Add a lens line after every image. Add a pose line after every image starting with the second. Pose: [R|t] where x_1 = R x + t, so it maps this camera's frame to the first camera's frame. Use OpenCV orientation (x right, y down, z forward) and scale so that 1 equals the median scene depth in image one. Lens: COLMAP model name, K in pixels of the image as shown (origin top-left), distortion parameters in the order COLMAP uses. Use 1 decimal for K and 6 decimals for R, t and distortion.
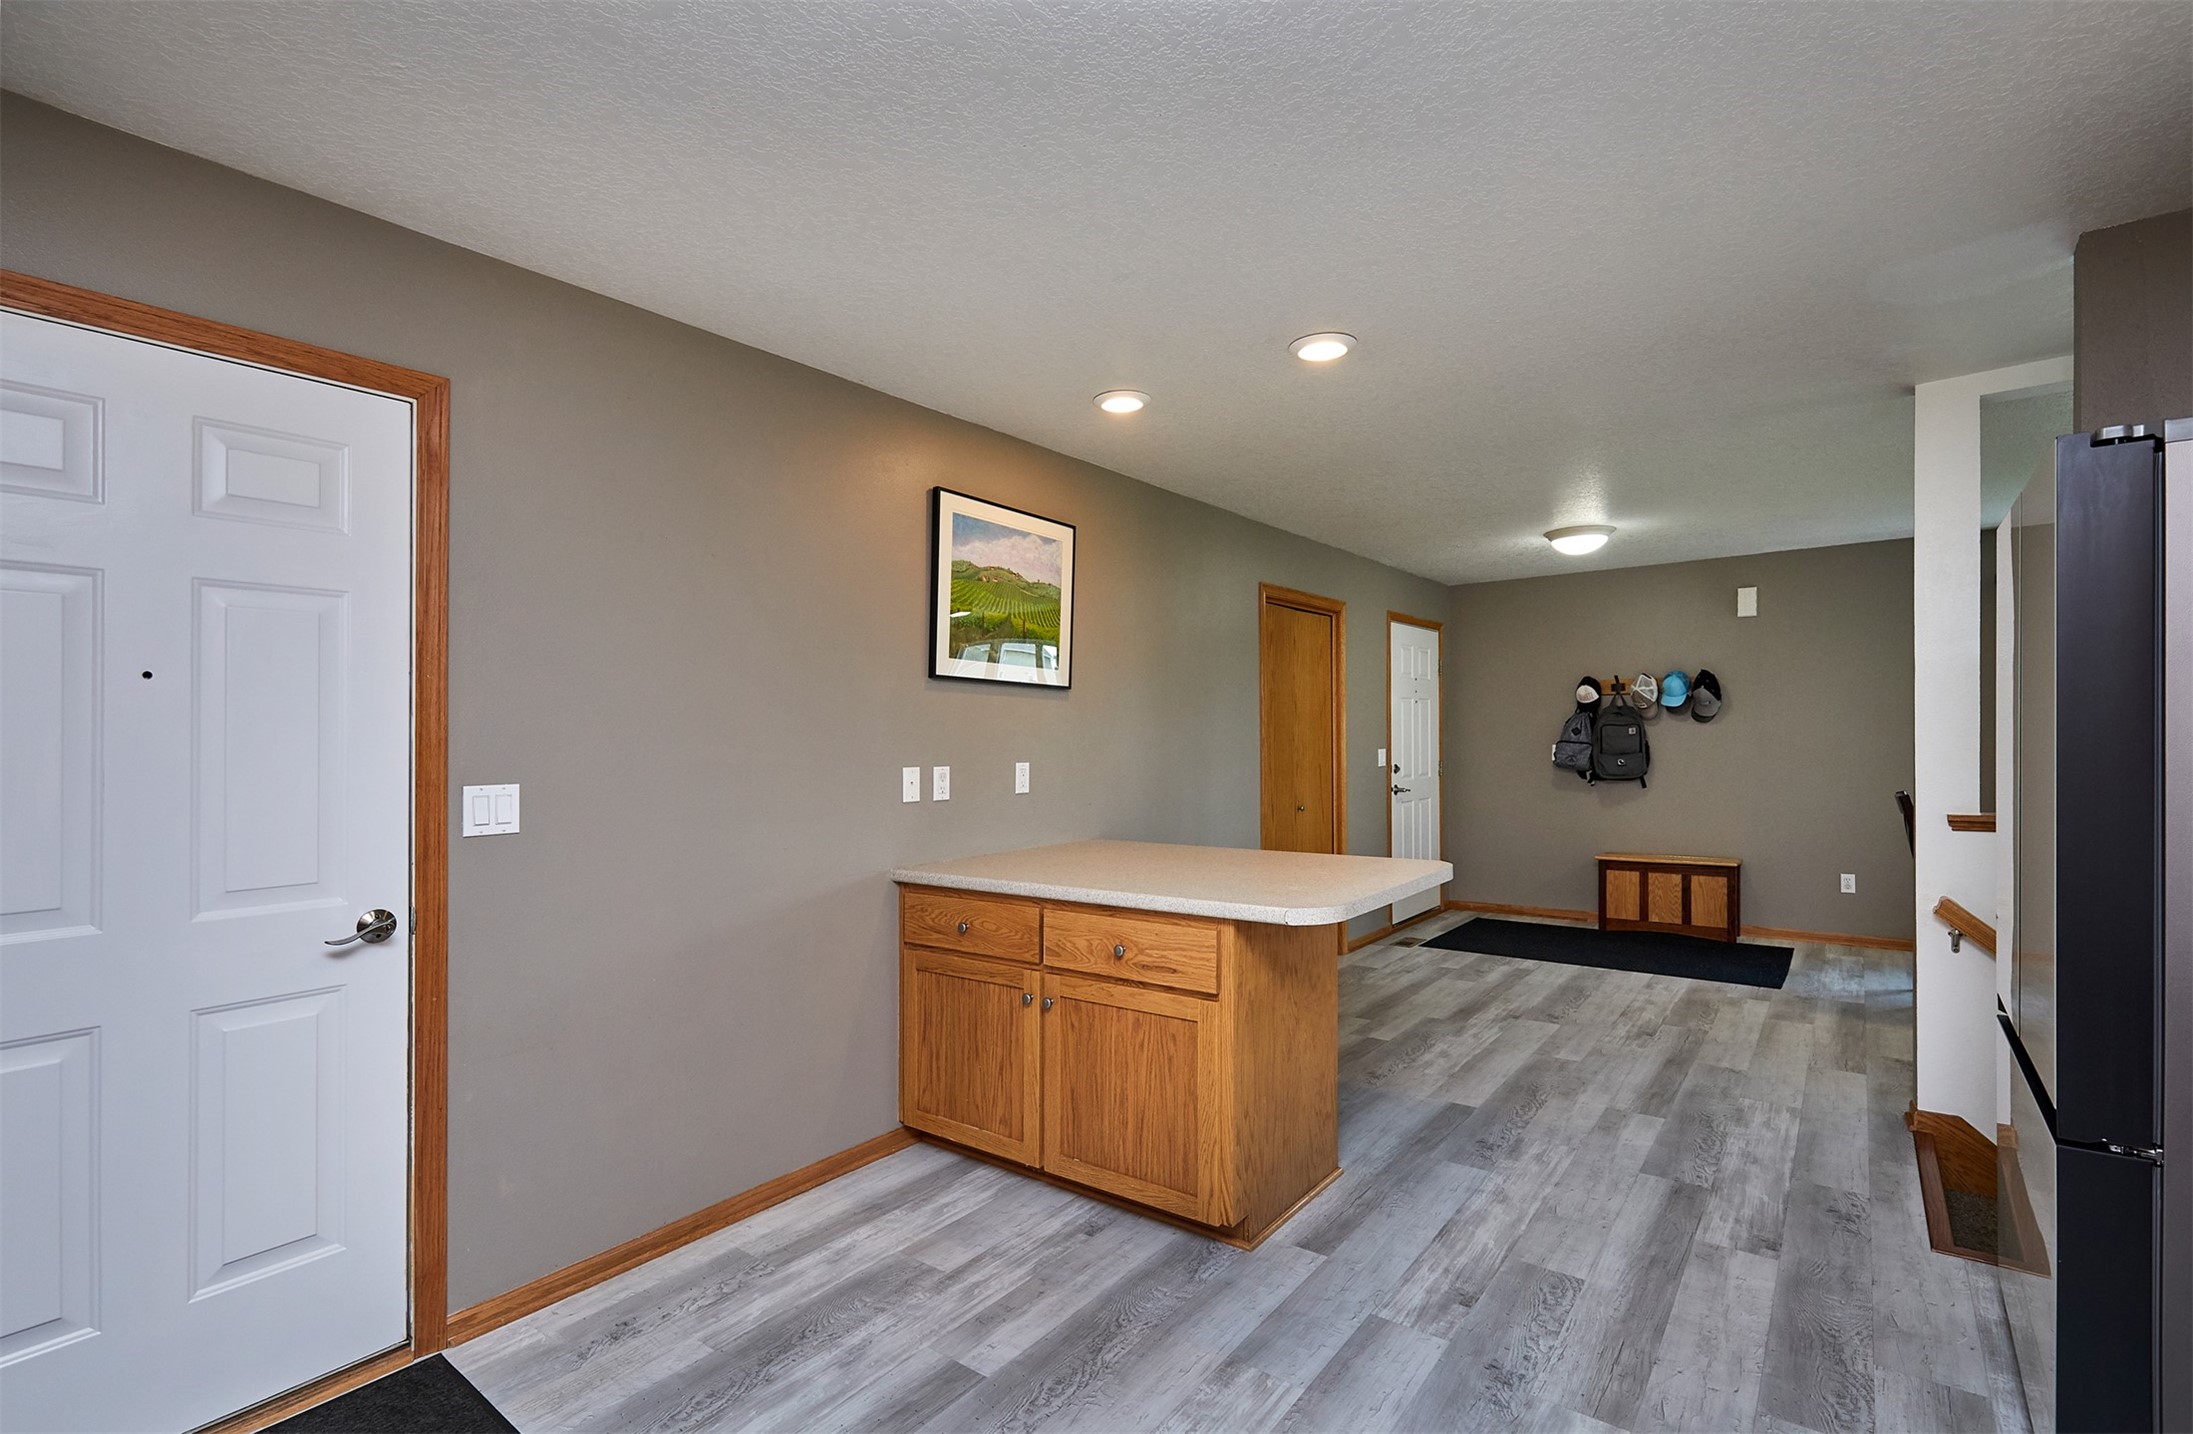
lens RADIAL K [[983.1, 0, 1119.1], [0, 983.1, 734.0], [0, 0, 1]] dist [0.007563, 0.000267]
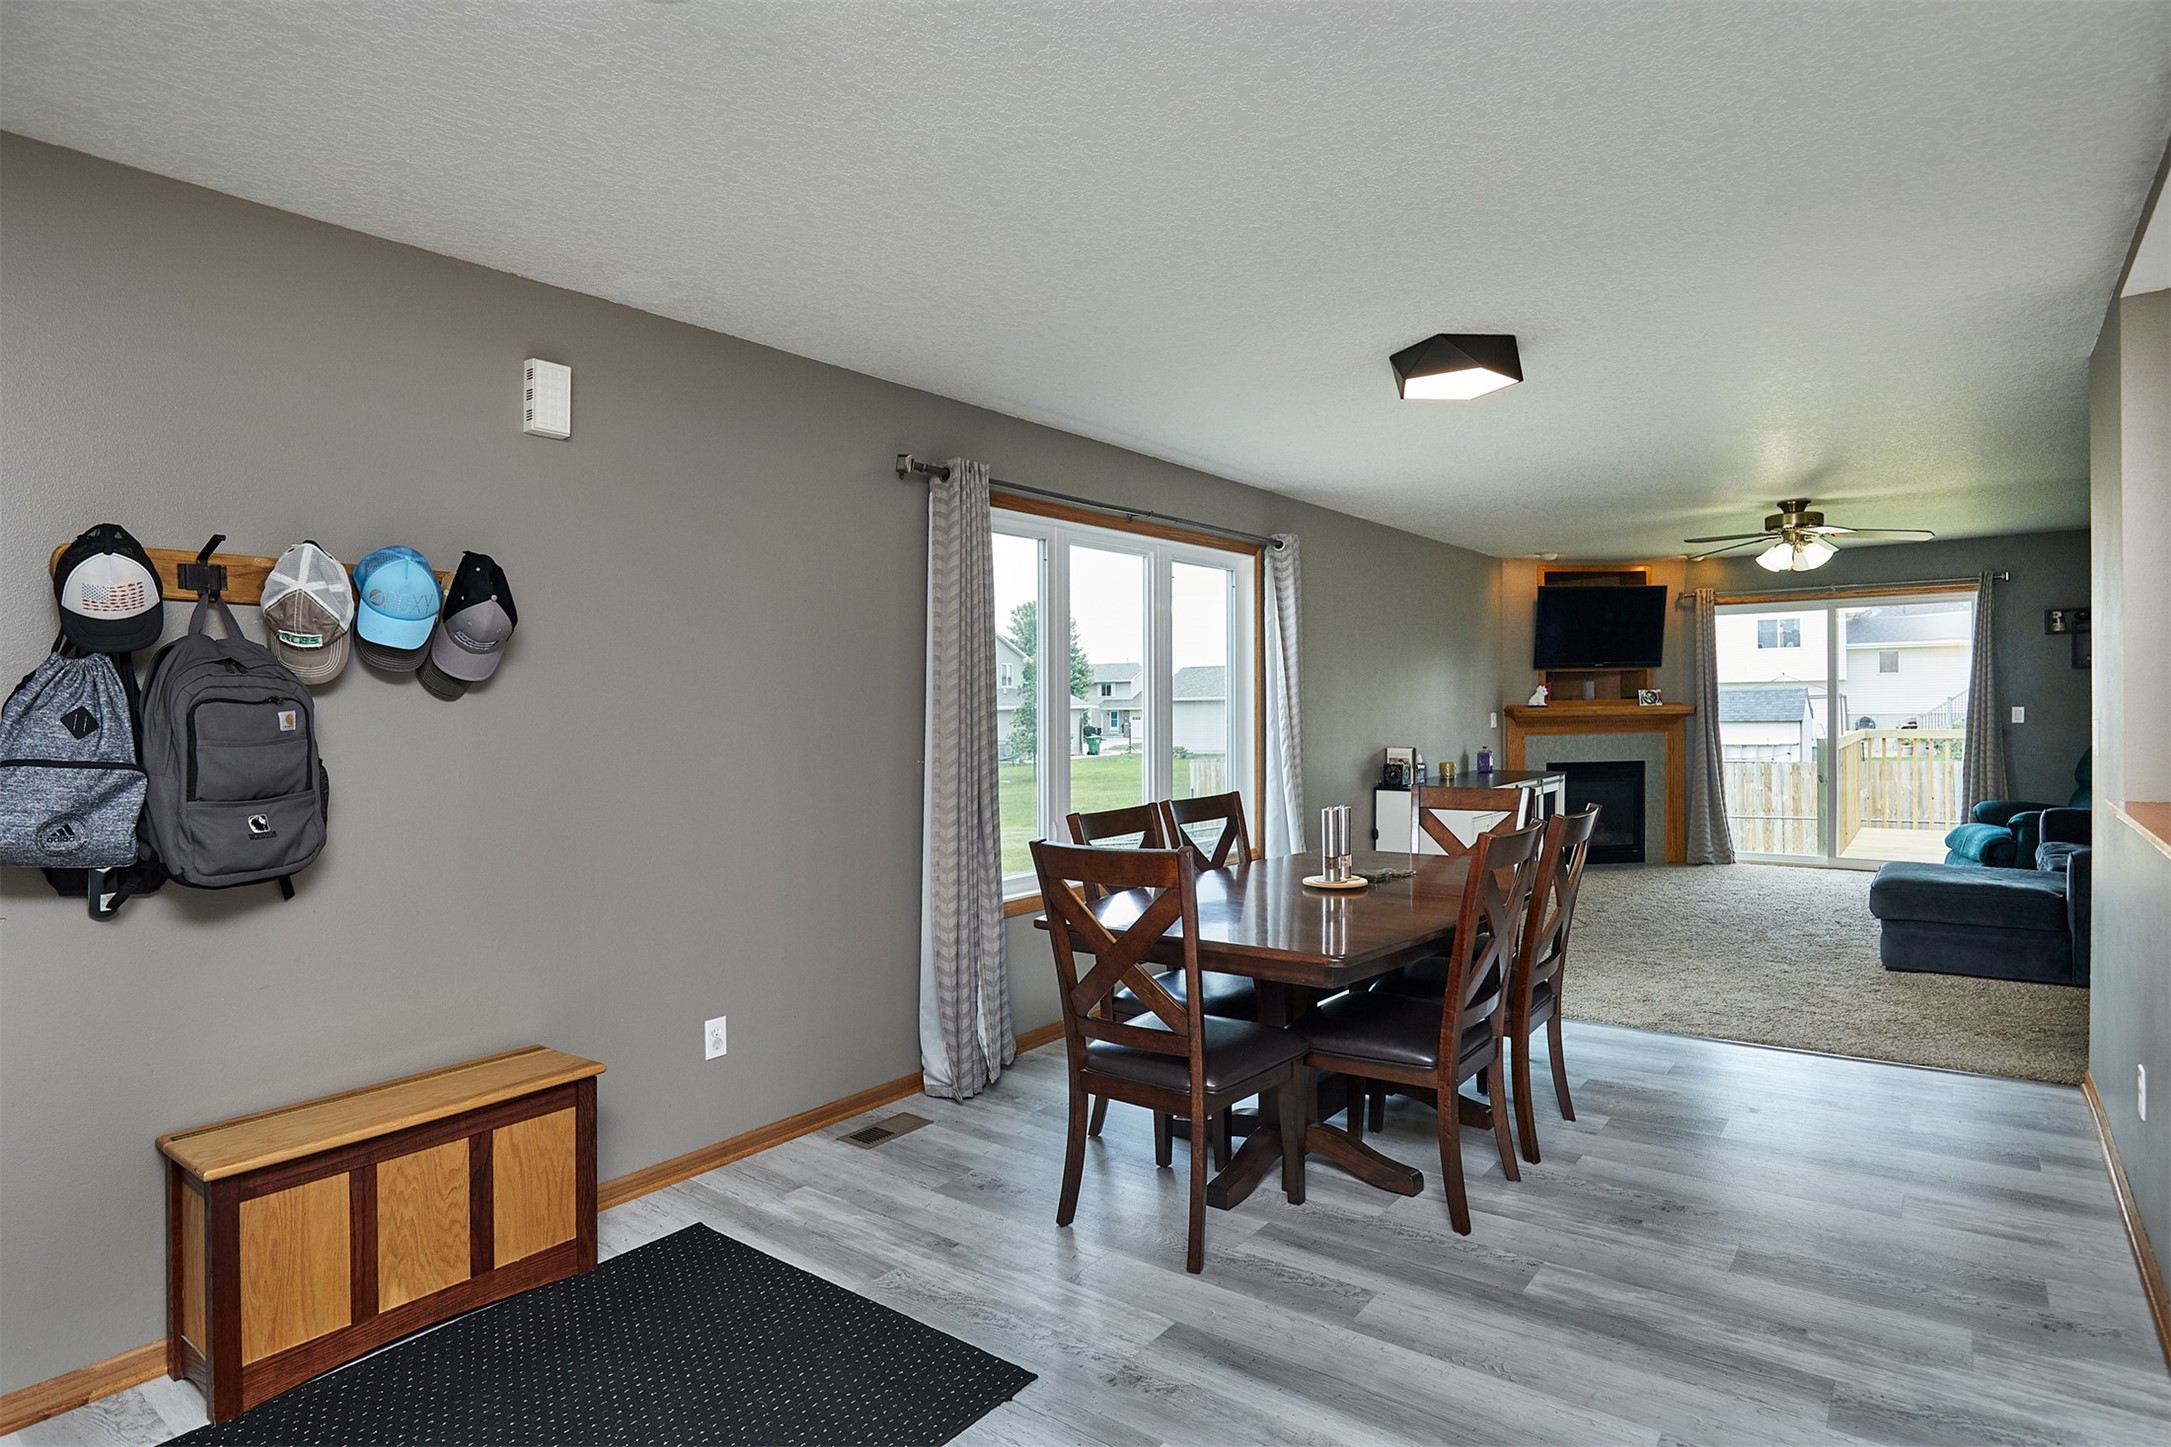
lens RADIAL K [[1160.7, 0, 1066.3], [0, 1160.7, 721.9], [0, 0, 1]] dist [-0.027745, 0.002512]
pose [[0.018289, -0.001475, 0.999832, 0.255356], [0.009877, 0.999950, 0.001294, -0.001379], [-0.999784, 0.009852, 0.018303, 1.150950]]
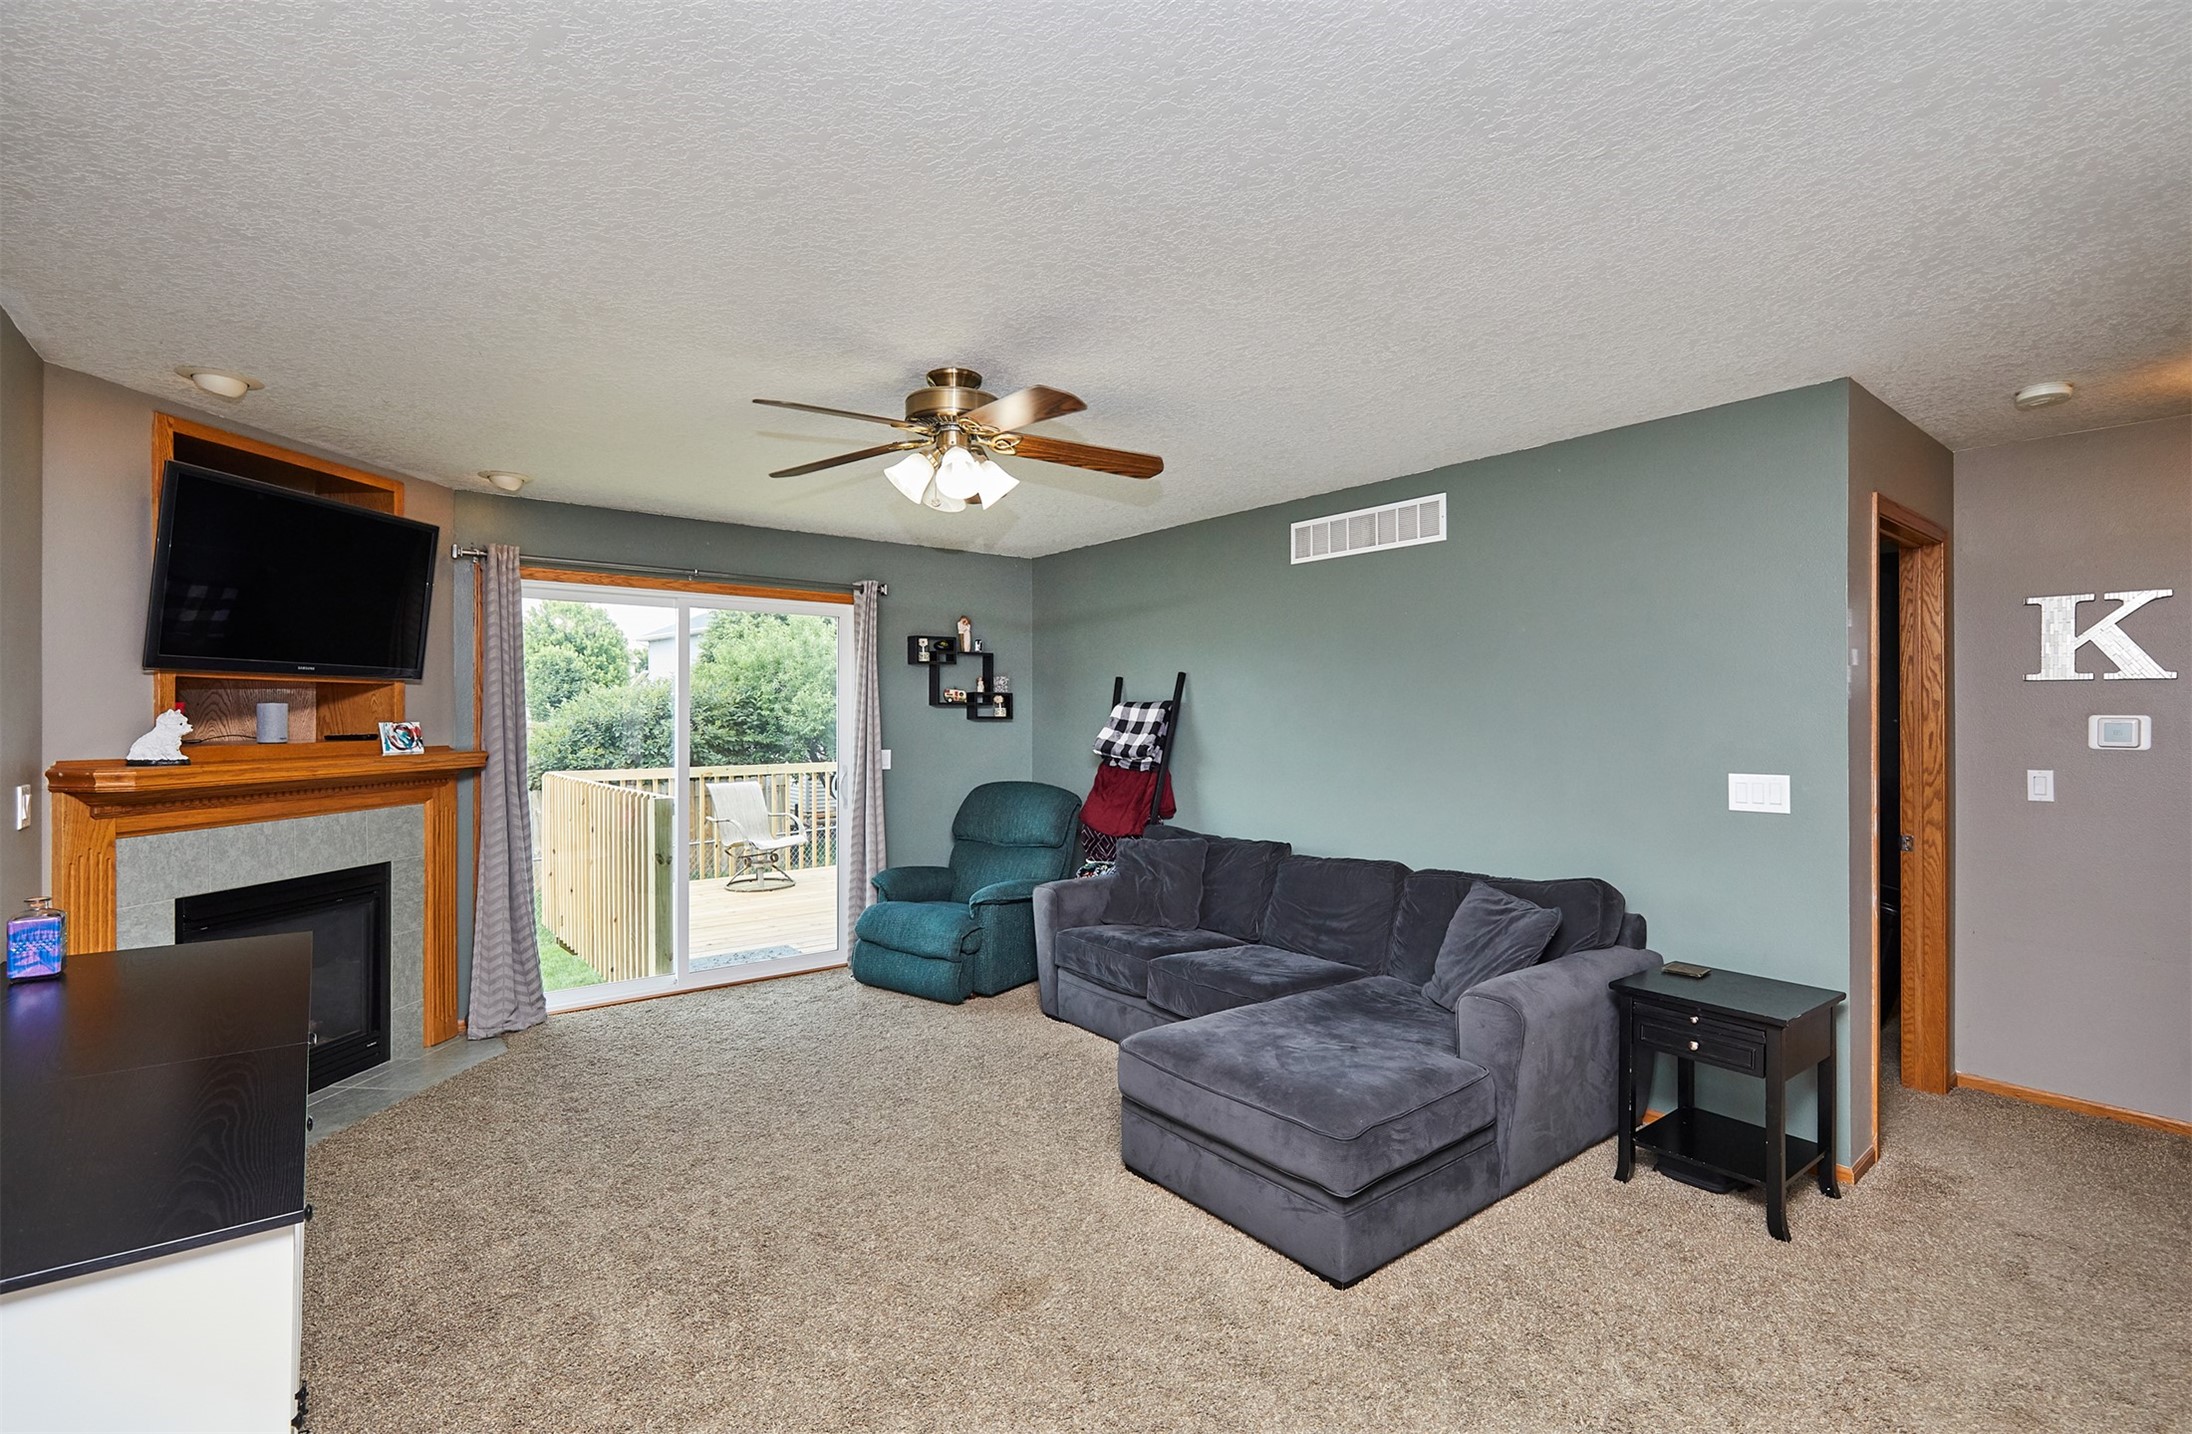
lens RADIAL K [[982.6, 0, 1089.3], [0, 982.6, 721.1], [0, 0, 1]] dist [0.007563, 0.000267]
pose [[-0.965986, 0.010997, 0.258362, 1.530986], [0.010207, 0.999938, -0.004399, -0.038336], [-0.258394, -0.001612, -0.966038, 0.850531]]
